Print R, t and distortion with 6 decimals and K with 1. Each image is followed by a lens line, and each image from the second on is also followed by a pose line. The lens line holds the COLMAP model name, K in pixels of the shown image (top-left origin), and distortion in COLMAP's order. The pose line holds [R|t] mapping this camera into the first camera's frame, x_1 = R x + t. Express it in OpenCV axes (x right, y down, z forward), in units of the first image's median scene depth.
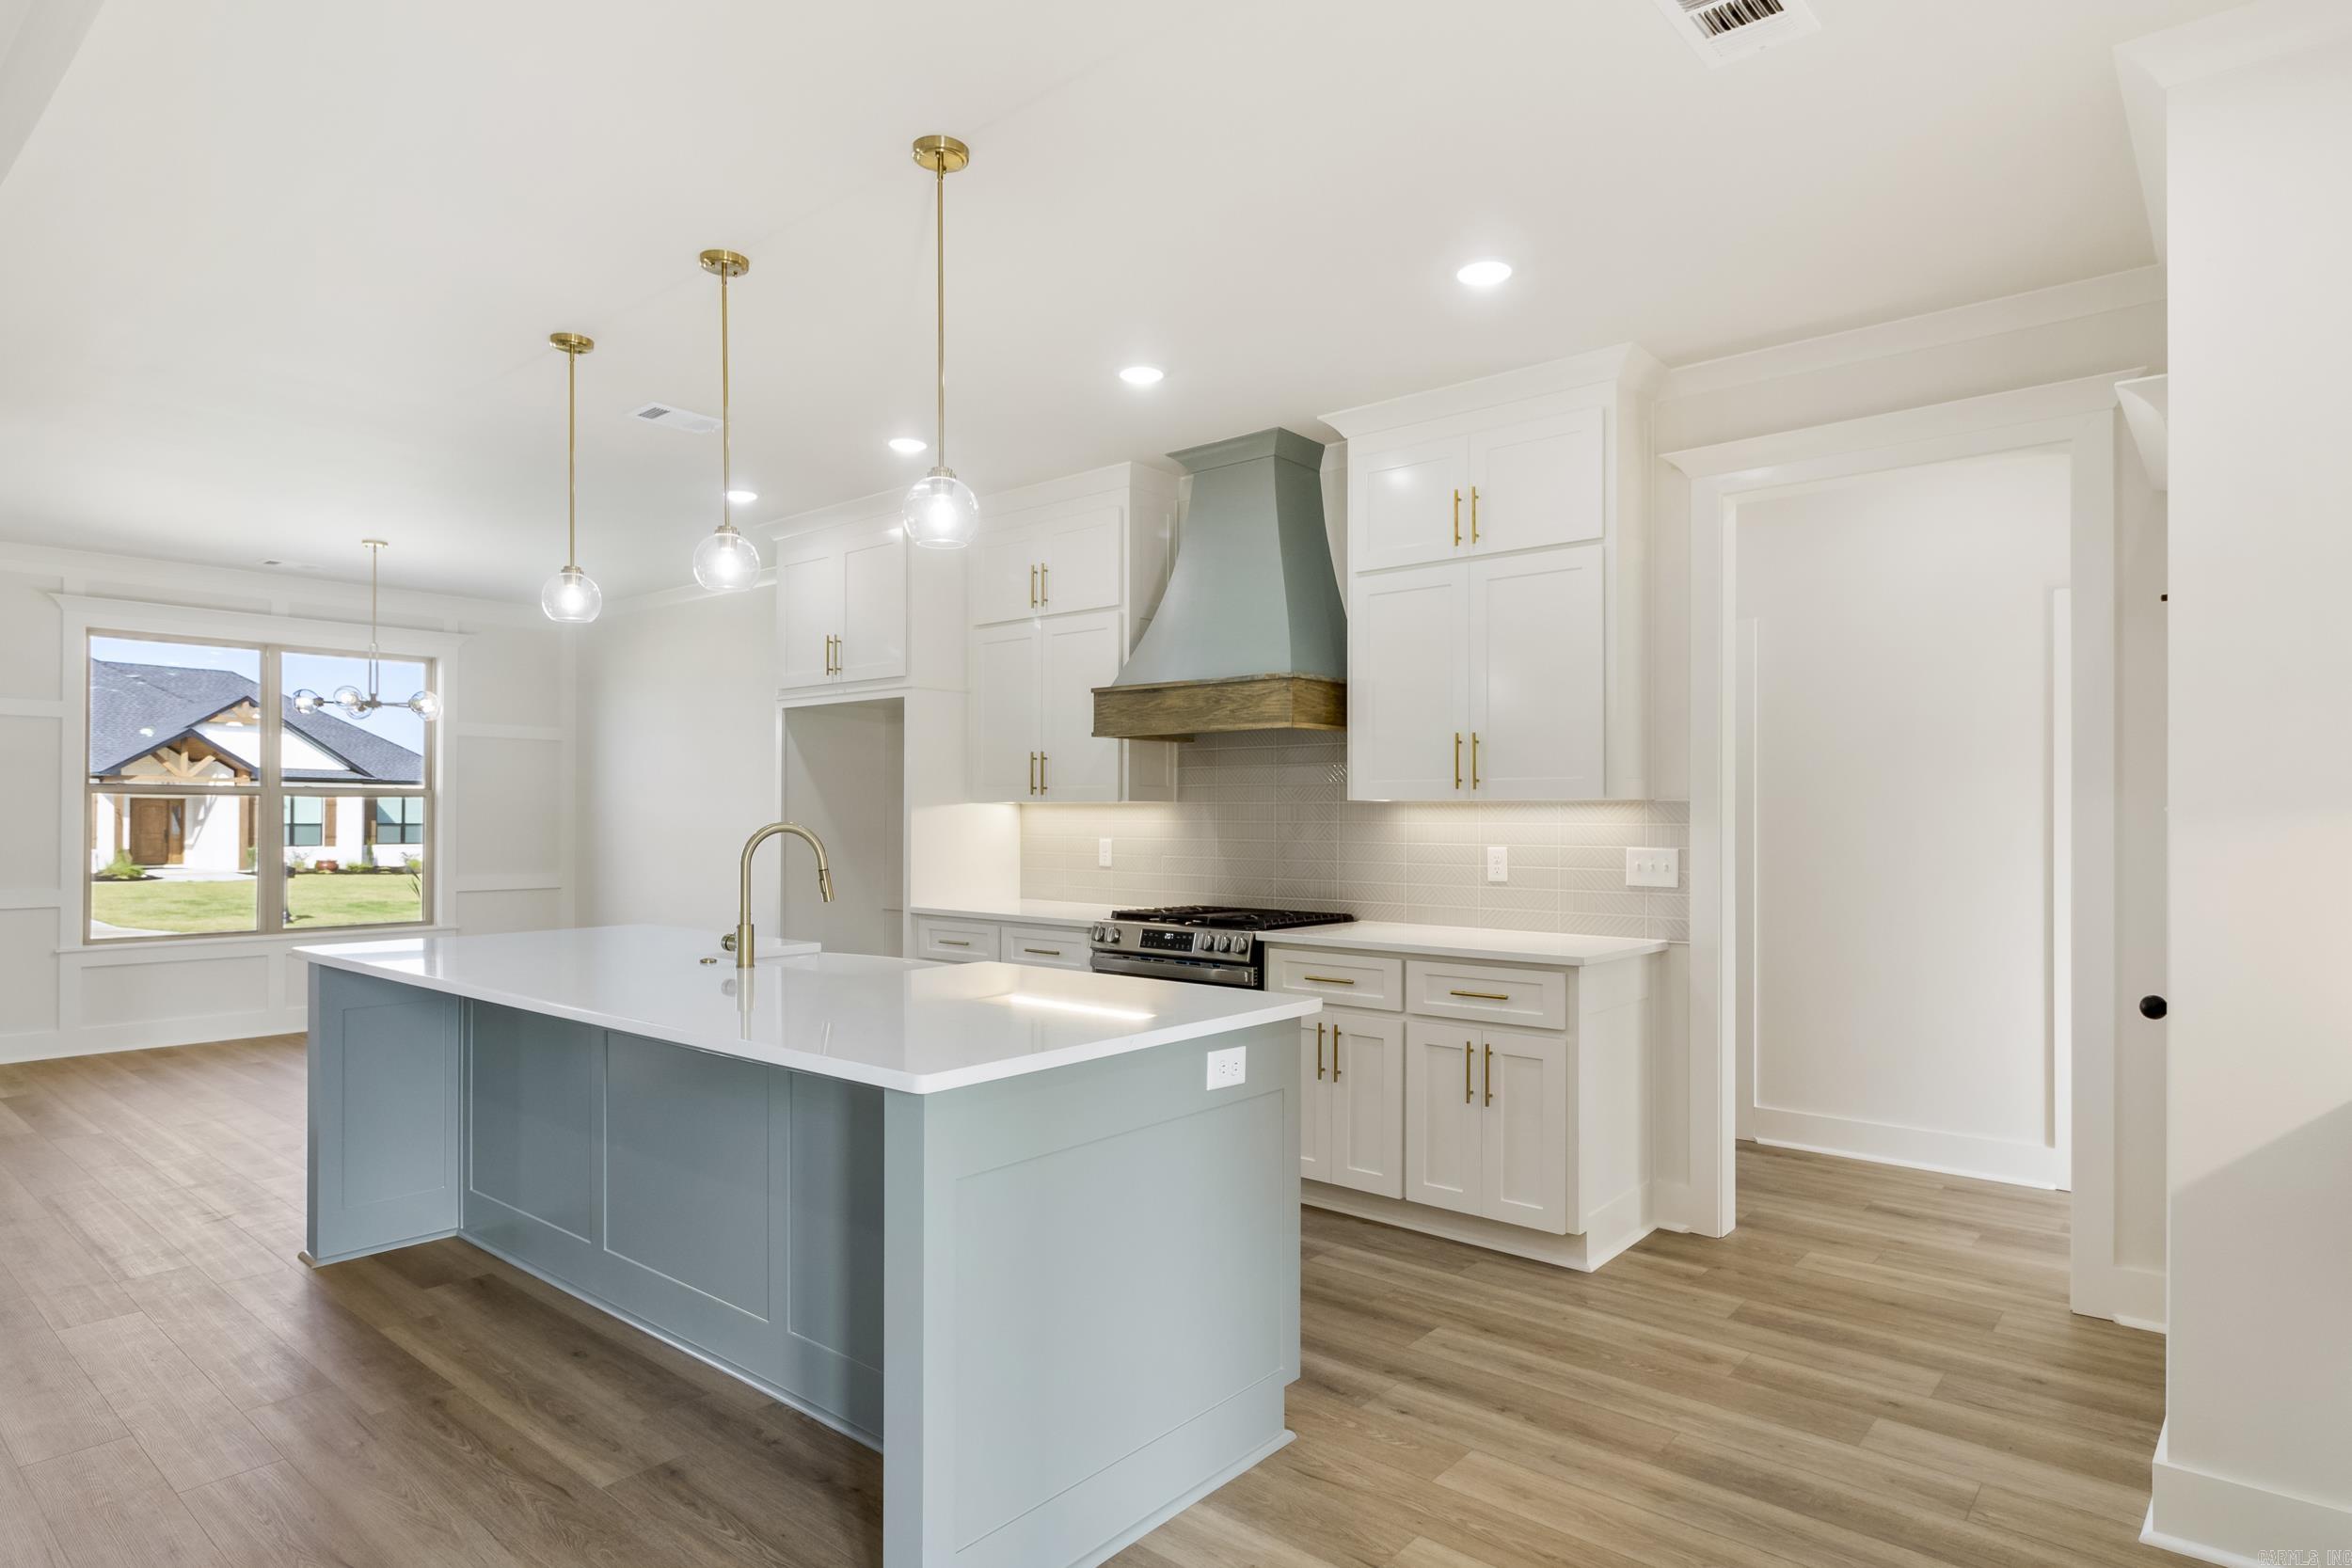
lens RADIAL K [[1310.6, 0, 1190.2], [0, 1310.6, 808.9], [0, 0, 1]] dist [0.002175, 0.003554]
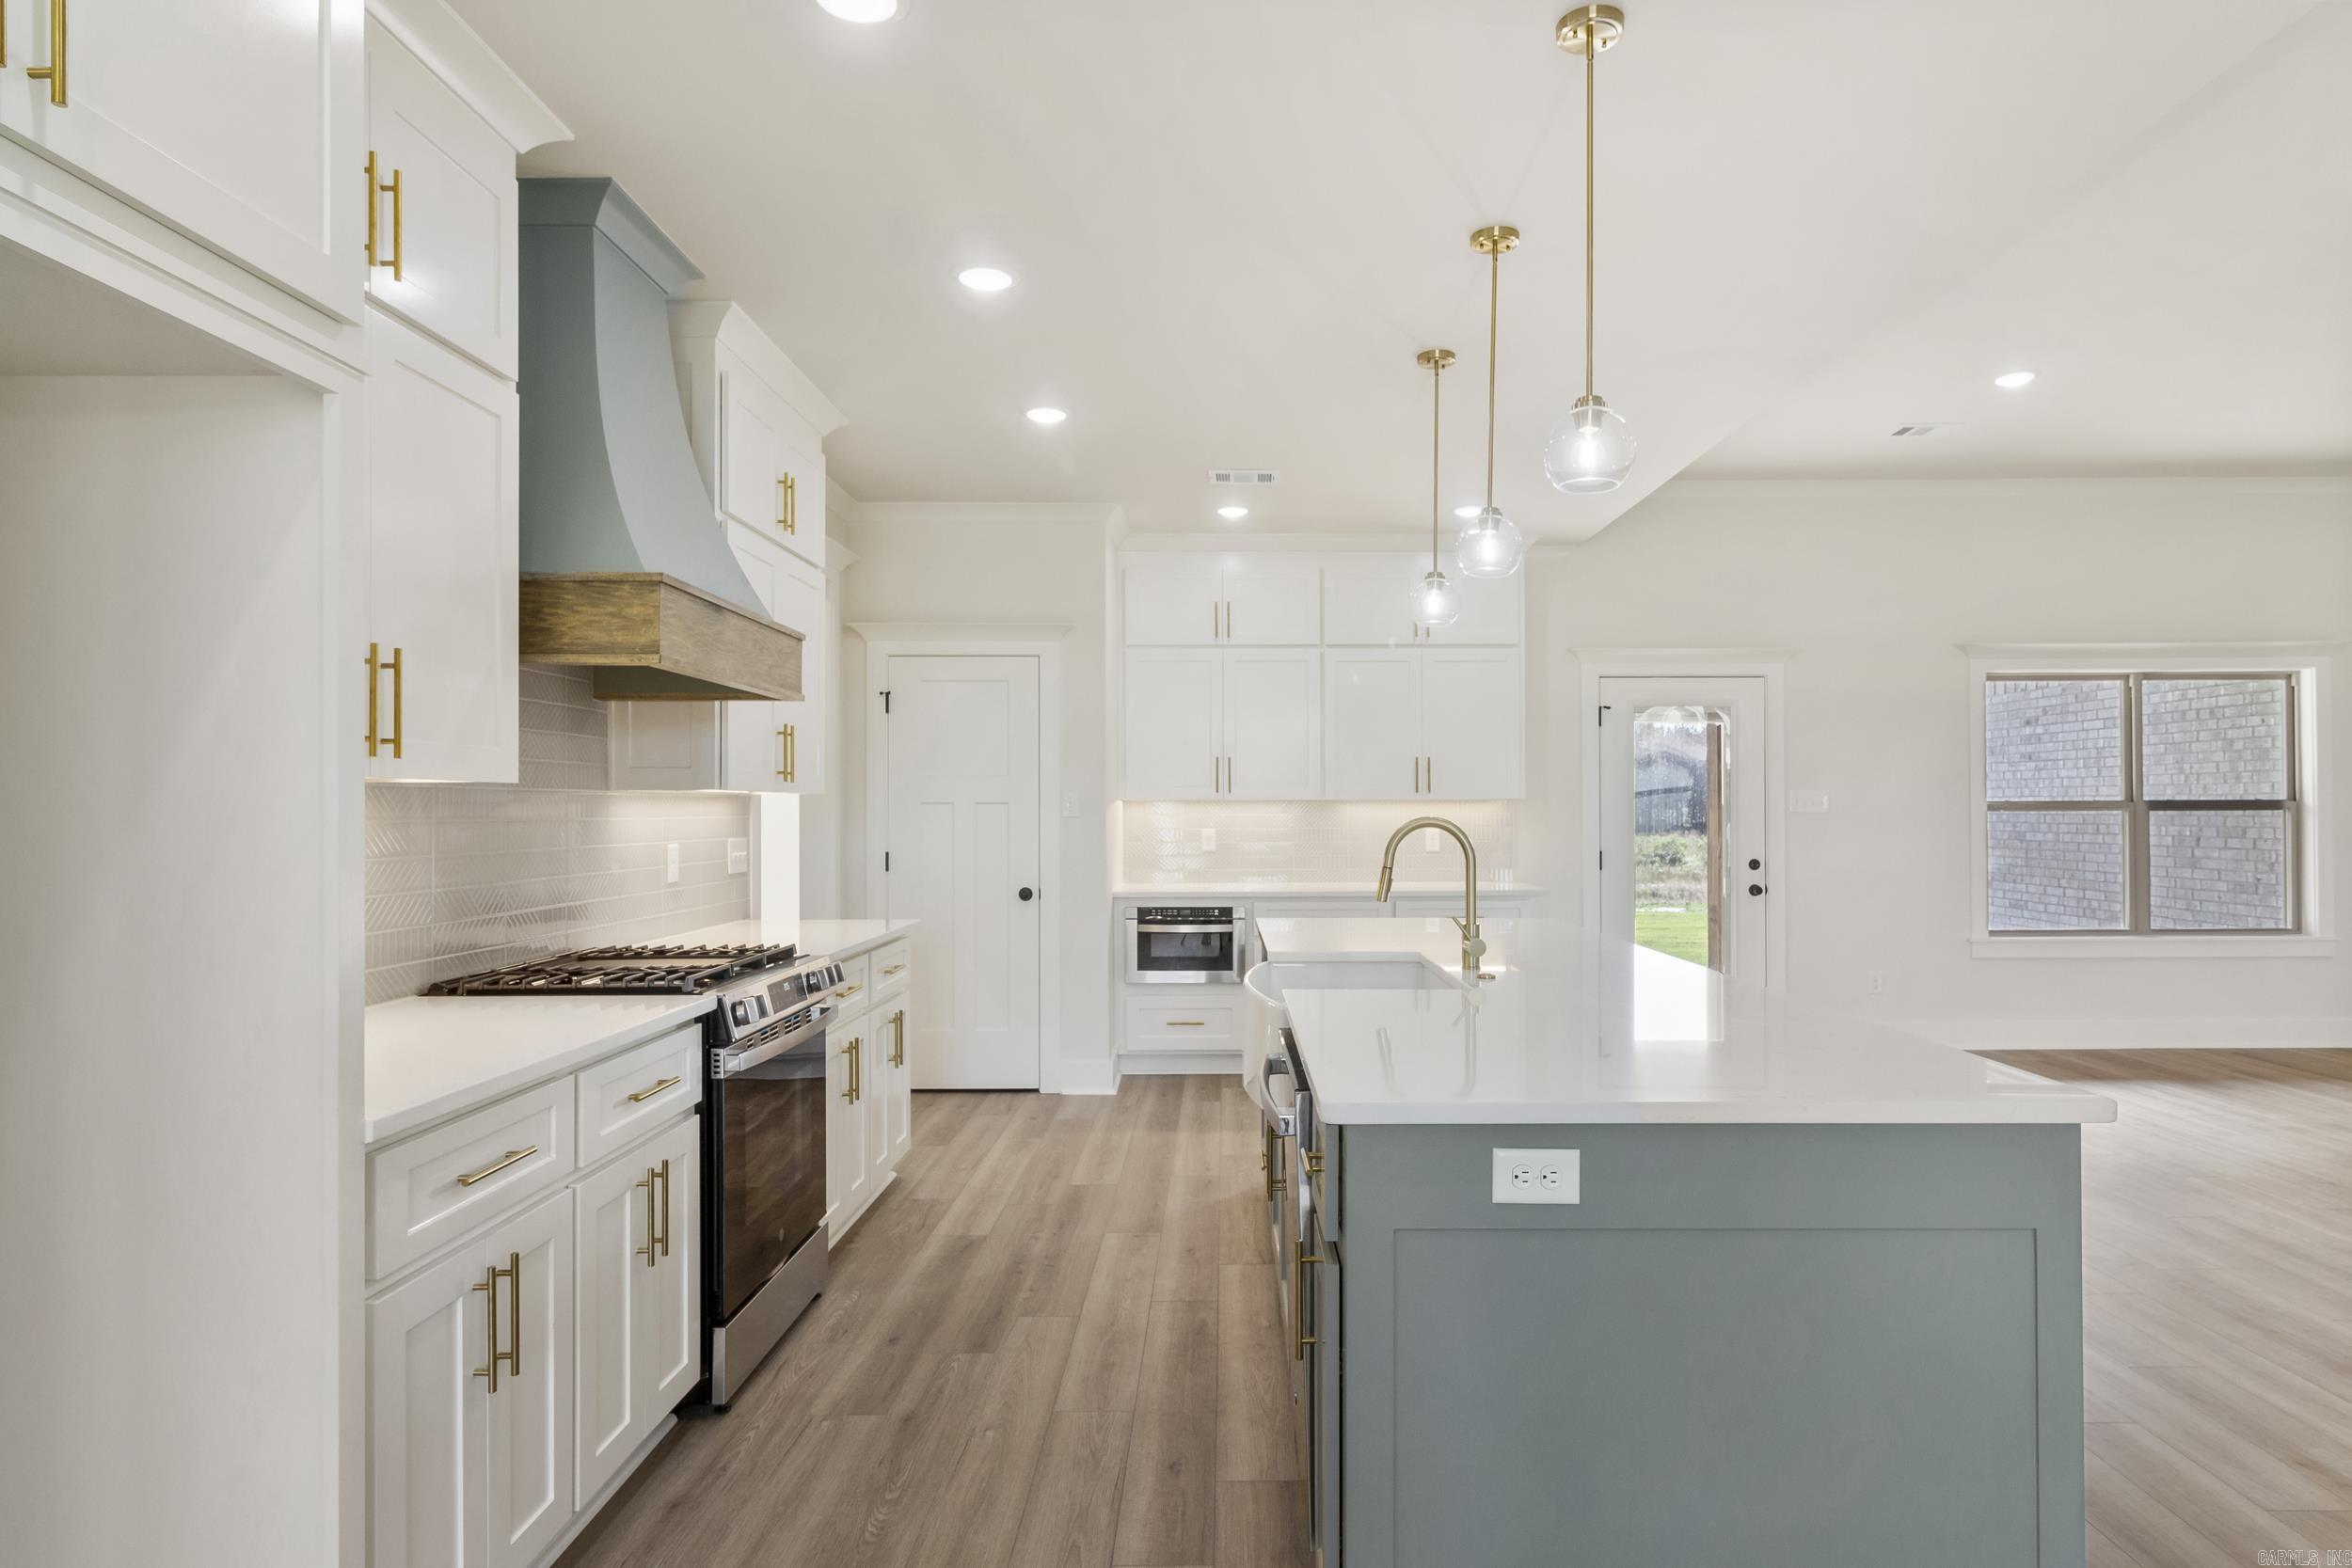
lens RADIAL K [[1310.6, 0, 1231.9], [0, 1310.6, 802.0], [0, 0, 1]] dist [0.002175, 0.003554]
pose [[-0.655110, 0.002128, 0.755530, -0.699860], [-0.004192, 0.999970, -0.006451, 0.004290], [-0.755522, -0.007393, -0.655082, 1.303454]]
